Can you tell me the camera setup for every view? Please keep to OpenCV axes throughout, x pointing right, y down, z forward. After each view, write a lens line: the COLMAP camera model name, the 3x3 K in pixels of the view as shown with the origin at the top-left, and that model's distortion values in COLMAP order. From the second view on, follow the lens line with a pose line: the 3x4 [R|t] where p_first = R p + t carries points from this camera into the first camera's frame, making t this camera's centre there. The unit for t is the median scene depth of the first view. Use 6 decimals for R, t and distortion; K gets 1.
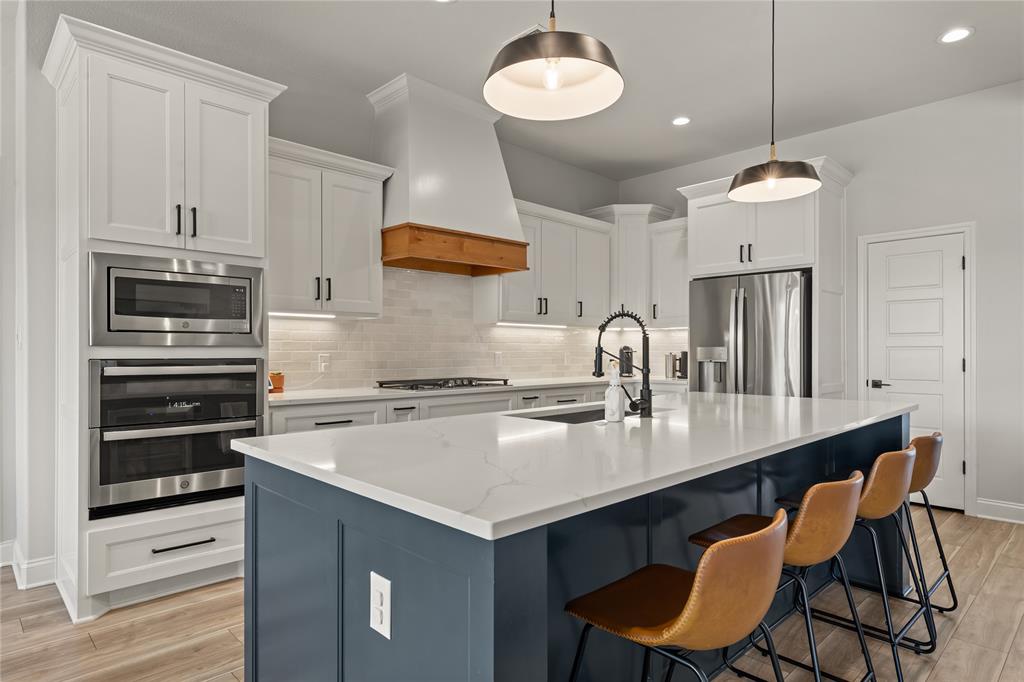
lens RADIAL K [[582.8, 0, 514.8], [0, 582.8, 348.2], [0, 0, 1]] dist [0.002611, 0.000643]
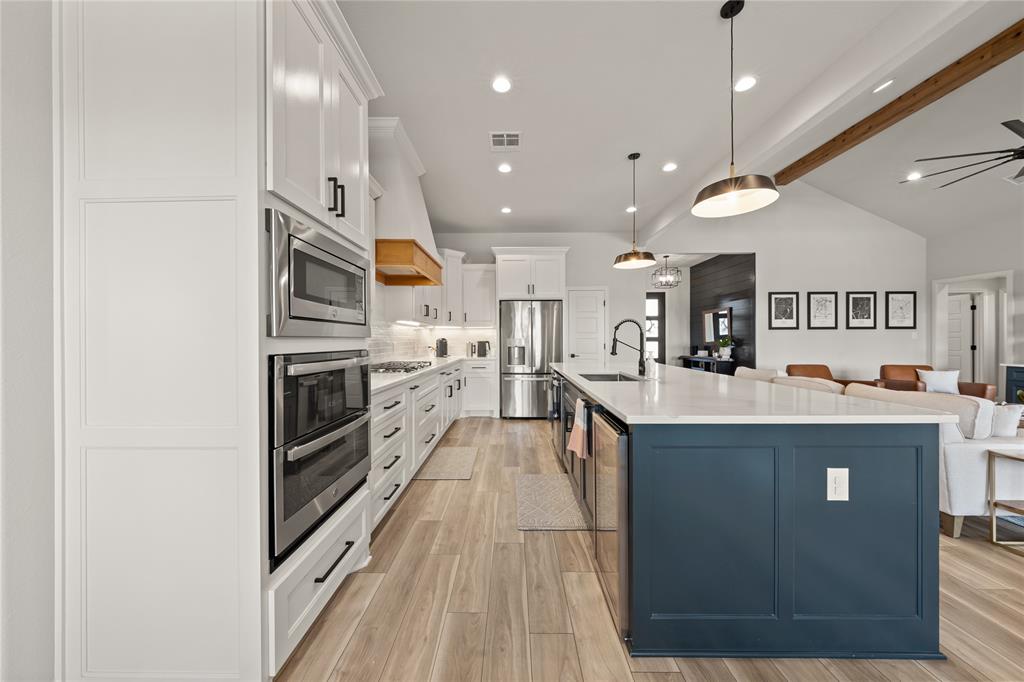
lens RADIAL K [[344.8, 0, 511.1], [0, 344.8, 338.7], [0, 0, 1]] dist [-0.000081, -0.000016]
pose [[0.702297, 0.000086, 0.711884, -0.446427], [0.000971, 0.999999, -0.001079, -0.000520], [-0.711883, 0.001450, 0.702296, 0.258643]]
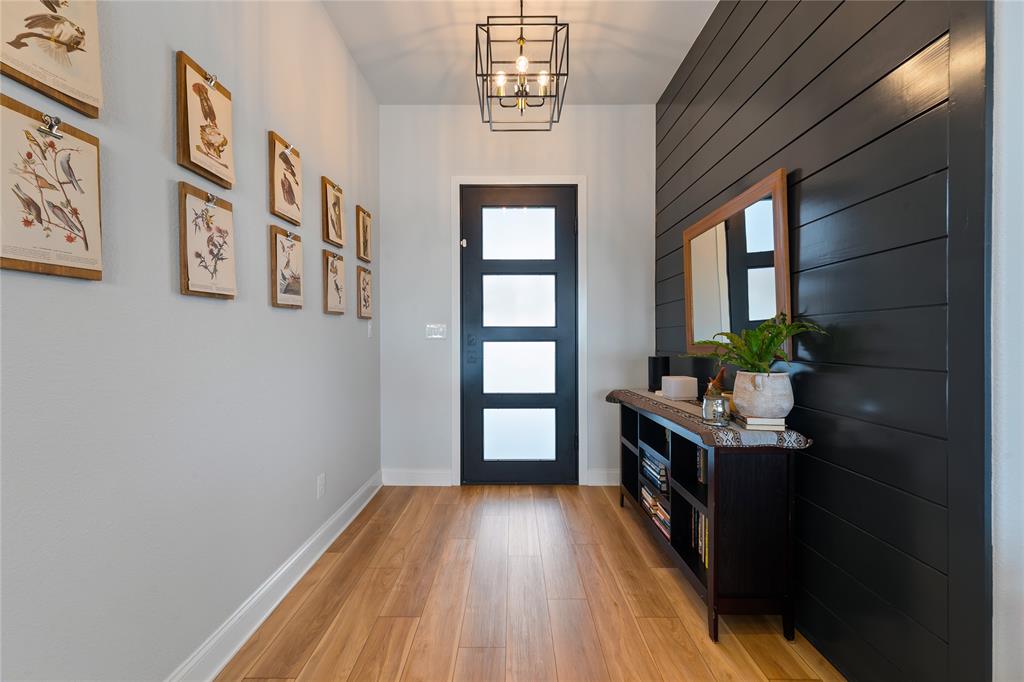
lens RADIAL K [[409.5, 0, 507.6], [0, 409.5, 345.6], [0, 0, 1]] dist [-0.000498, -0.000106]
pose [[0.710568, -0.016778, 0.703428, 0.951401], [-0.000255, 0.999709, 0.024103, 0.005562], [-0.703628, -0.017306, 0.710357, 0.571894]]
